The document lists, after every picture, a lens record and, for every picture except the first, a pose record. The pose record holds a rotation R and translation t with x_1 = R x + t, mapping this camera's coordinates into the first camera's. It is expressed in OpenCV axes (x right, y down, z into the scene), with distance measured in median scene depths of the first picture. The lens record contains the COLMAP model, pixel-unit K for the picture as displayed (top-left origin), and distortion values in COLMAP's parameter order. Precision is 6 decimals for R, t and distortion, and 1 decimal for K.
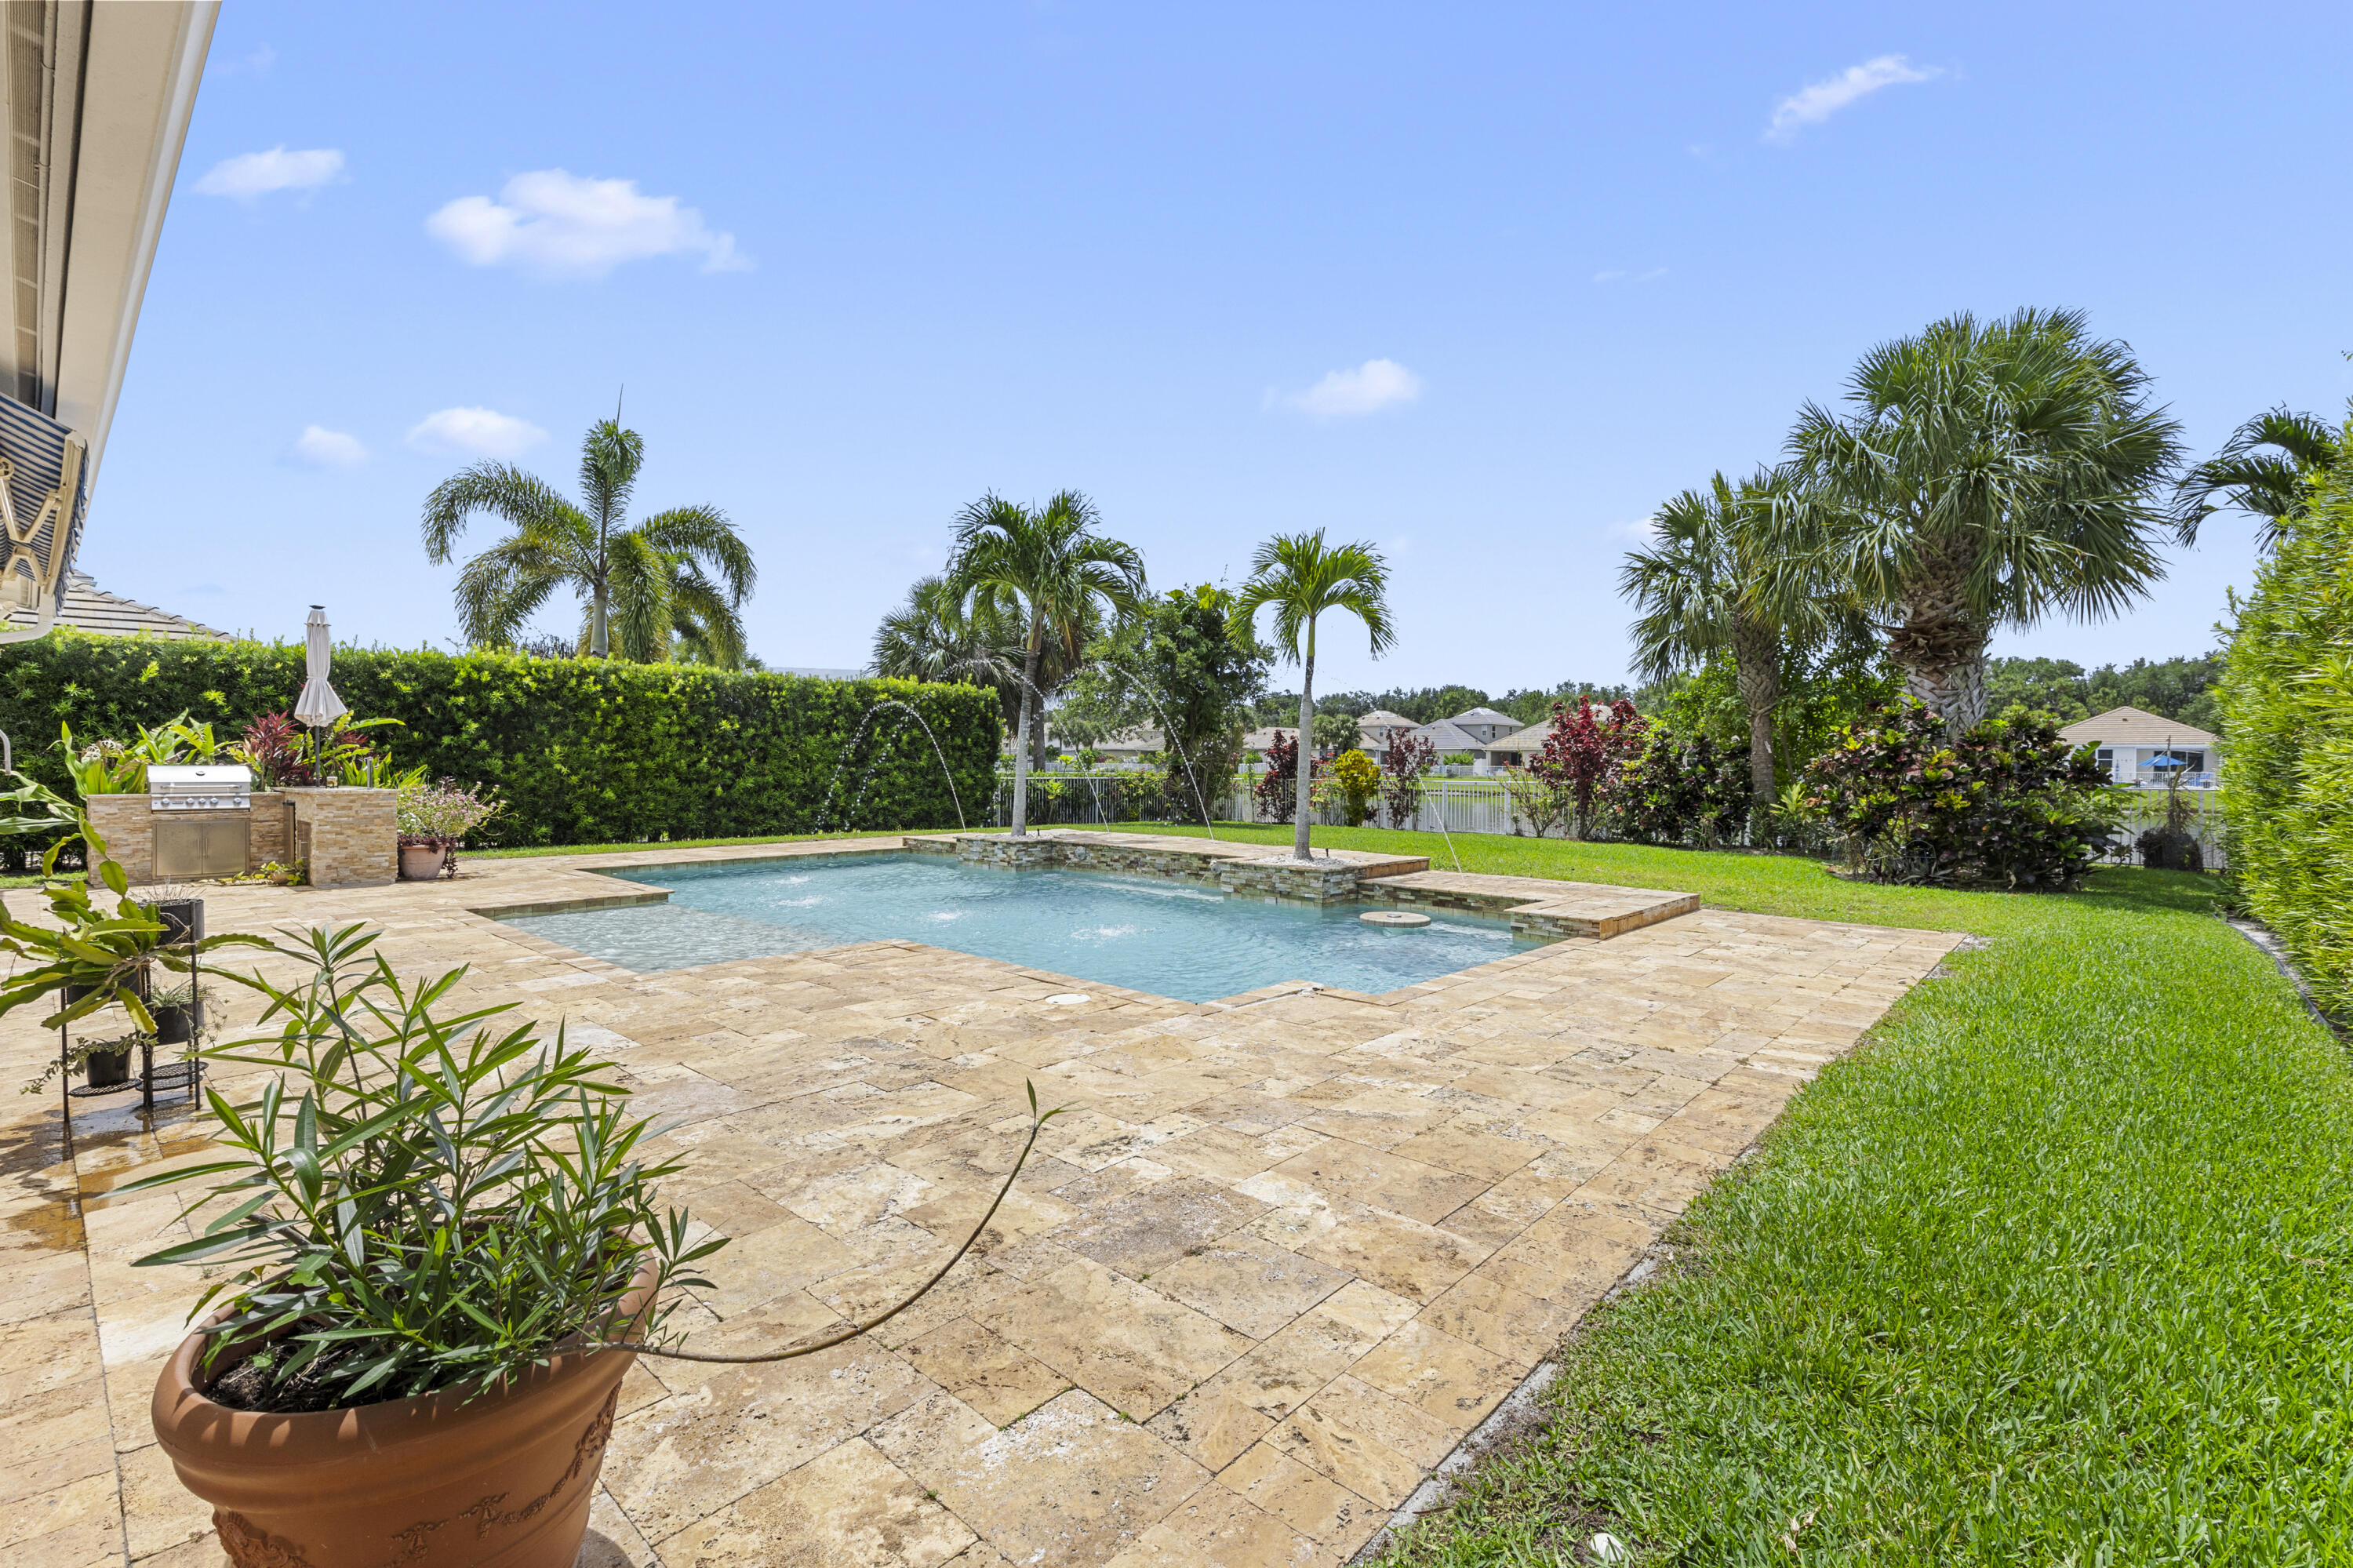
lens RADIAL K [[1058.4, 0, 1223.5], [0, 1058.4, 782.0], [0, 0, 1]] dist [0.004002, -0.000309]
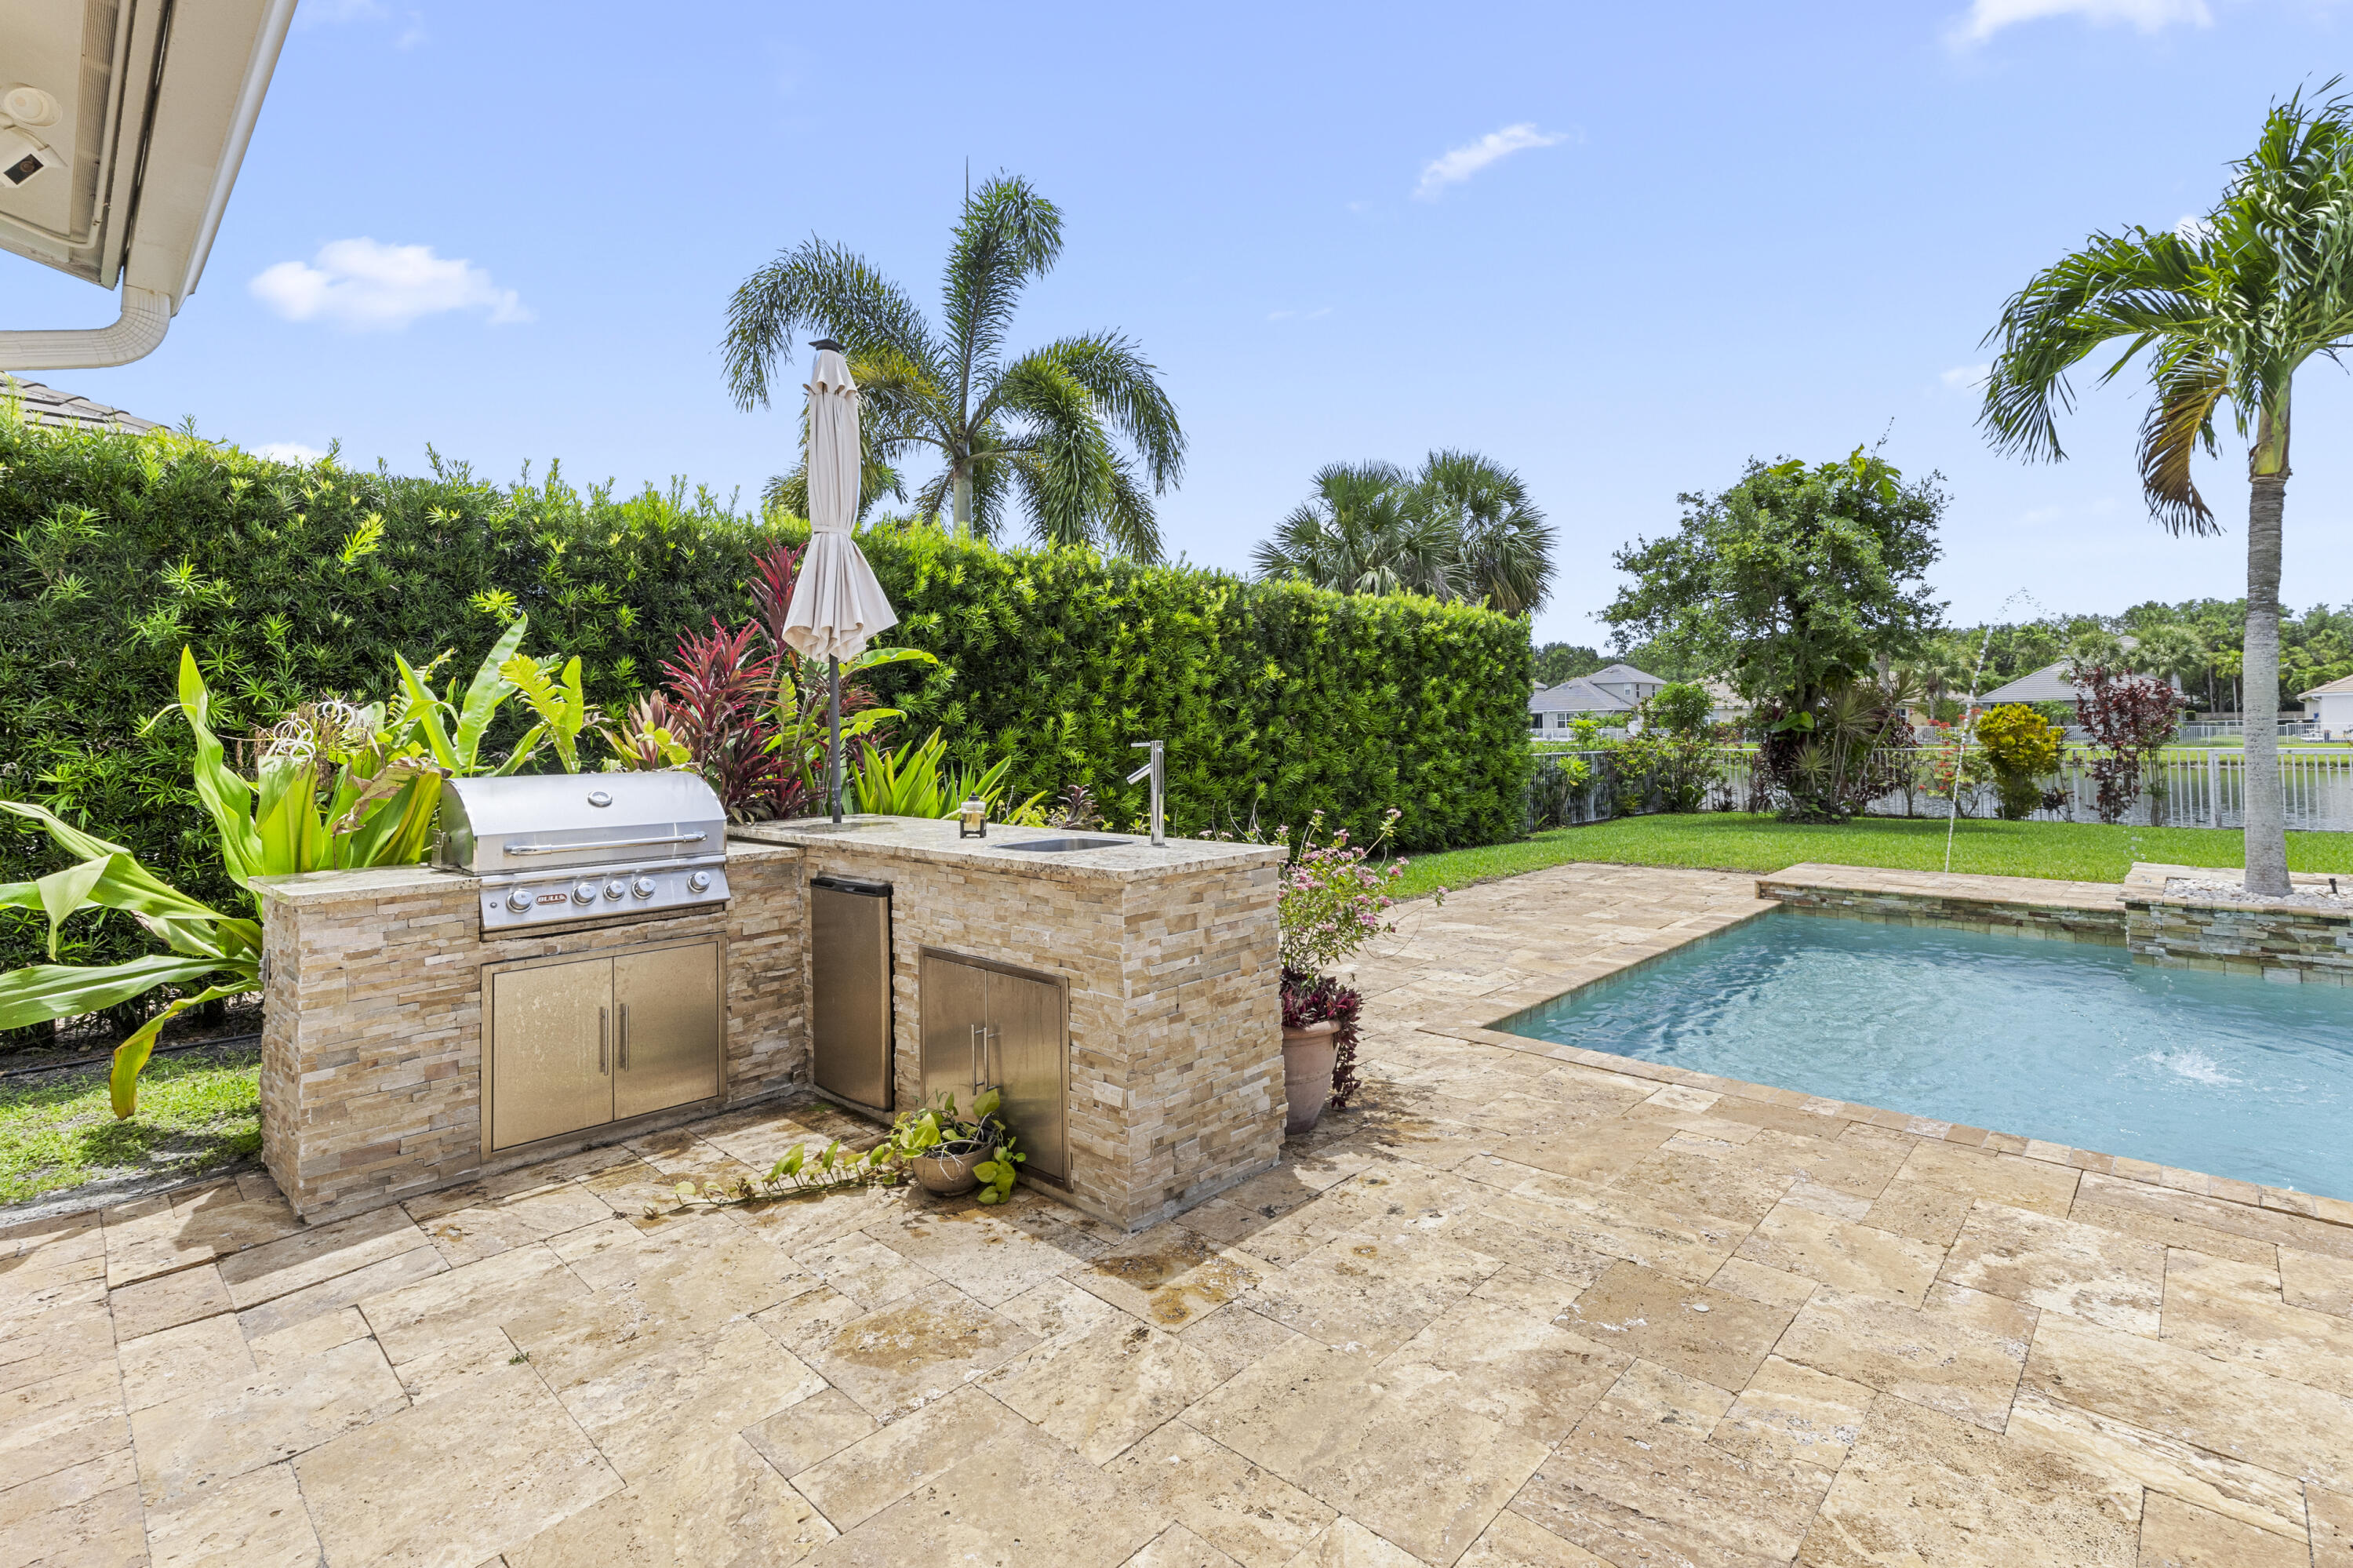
lens RADIAL K [[1058.4, 0, 1207.0], [0, 1058.4, 720.8], [0, 0, 1]] dist [0.004002, -0.000309]
pose [[0.999770, -0.016909, -0.013182, -0.641872], [0.016539, 0.999478, -0.027744, -0.016836], [0.013644, 0.027519, 0.999528, 0.563530]]
